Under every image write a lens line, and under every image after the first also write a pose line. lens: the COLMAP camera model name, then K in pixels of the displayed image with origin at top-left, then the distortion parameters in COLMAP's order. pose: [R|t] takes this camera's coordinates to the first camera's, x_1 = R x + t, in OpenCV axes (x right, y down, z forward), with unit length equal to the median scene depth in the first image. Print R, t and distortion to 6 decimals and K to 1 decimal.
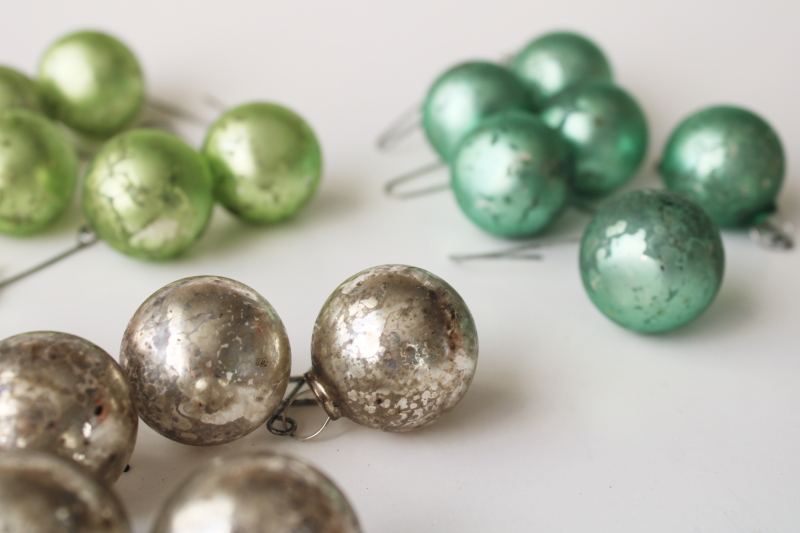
lens RADIAL K [[1023.9, 0, 401.6], [0, 1023.9, 262.5], [0, 0, 1]] dist [-0.016411, 0.000000]
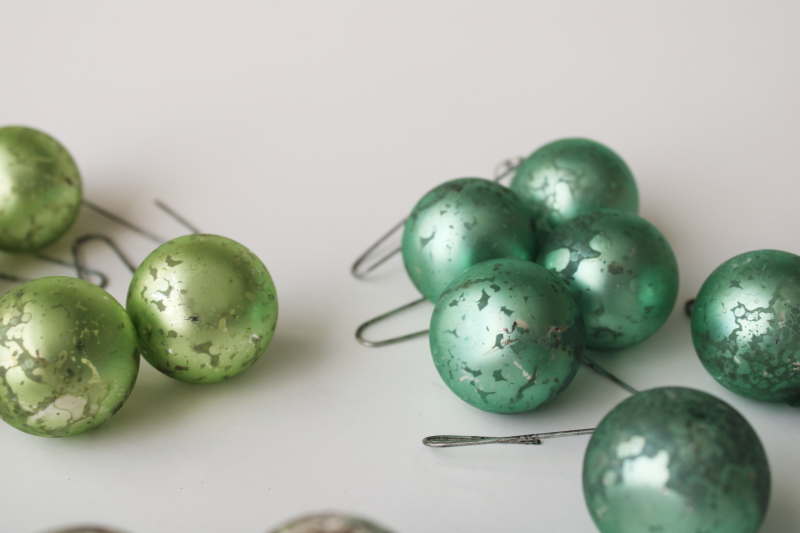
lens RADIAL K [[1023.9, 0, 401.3], [0, 1023.9, 271.6], [0, 0, 1]] dist [-0.016411, 0.000000]
pose [[0.999291, 0.026114, -0.027131, 0.049019], [-0.025857, 0.999618, 0.009810, -0.153521], [0.027377, -0.009102, 0.999584, 0.202778]]
